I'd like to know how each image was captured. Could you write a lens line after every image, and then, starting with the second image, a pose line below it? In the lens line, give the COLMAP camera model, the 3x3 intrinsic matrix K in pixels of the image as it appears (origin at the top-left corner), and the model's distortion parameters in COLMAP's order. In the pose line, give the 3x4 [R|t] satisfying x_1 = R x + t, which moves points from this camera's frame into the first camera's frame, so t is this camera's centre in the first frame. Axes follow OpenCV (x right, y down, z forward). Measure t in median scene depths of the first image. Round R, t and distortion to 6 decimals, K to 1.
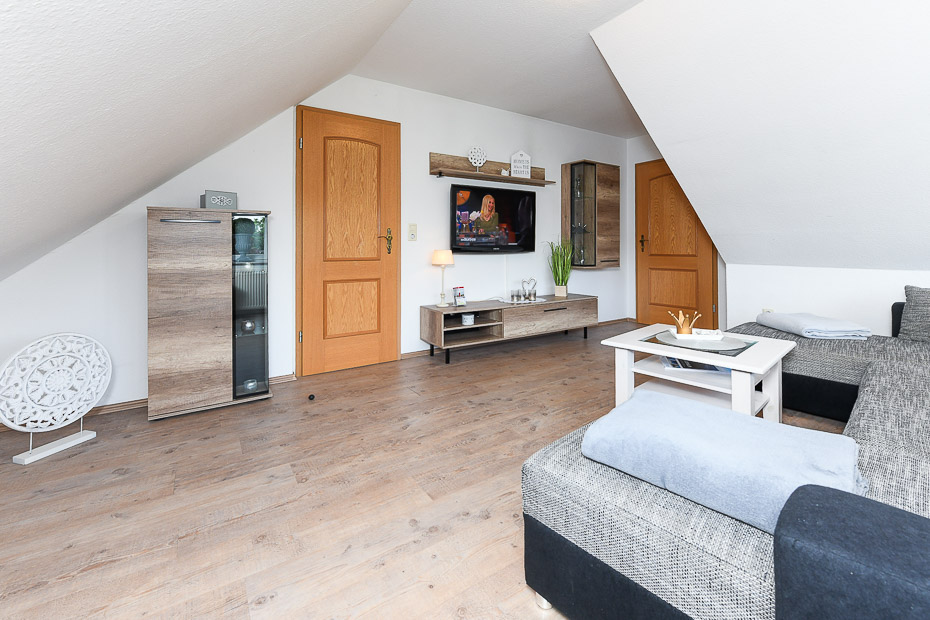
lens RADIAL K [[400.2, 0, 459.2], [0, 400.2, 244.9], [0, 0, 1]] dist [0.000296, -0.000164]
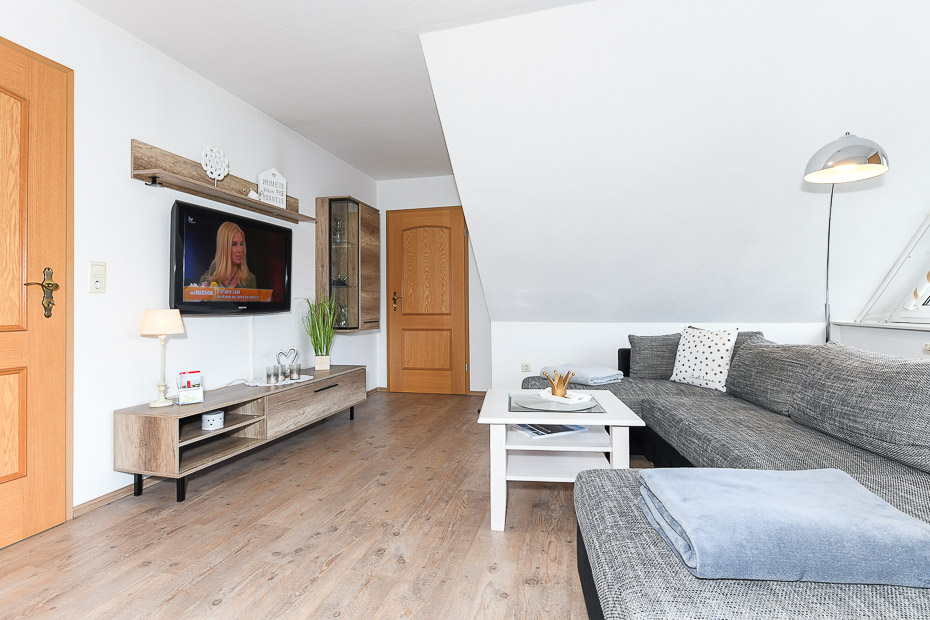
lens RADIAL K [[463.9, 0, 443.6], [0, 463.9, 302.4], [0, 0, 1]] dist [-0.003038, -0.000375]
pose [[0.736571, 0.004776, 0.676344, -0.185365], [-0.000344, 0.999978, -0.006686, 0.006309], [-0.676361, 0.004692, 0.736556, 0.204927]]
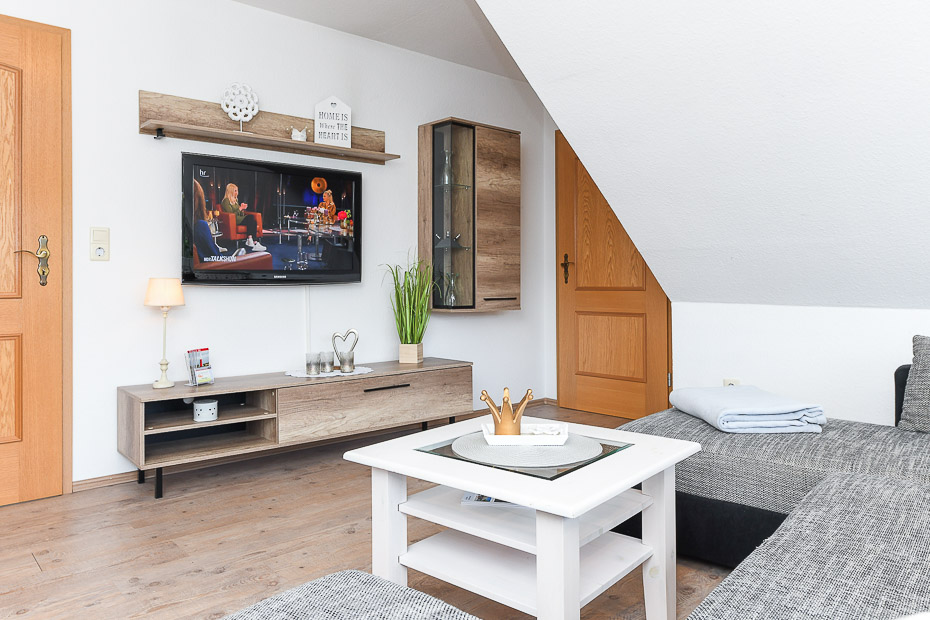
lens RADIAL K [[658.1, 0, 463.2], [0, 658.1, 280.9], [0, 0, 1]] dist [-0.003836, 0.001104]
pose [[0.991375, -0.000706, 0.131056, 0.223027], [0.000296, 0.999995, 0.003142, 0.012831], [-0.131057, -0.003076, 0.991370, 0.095994]]
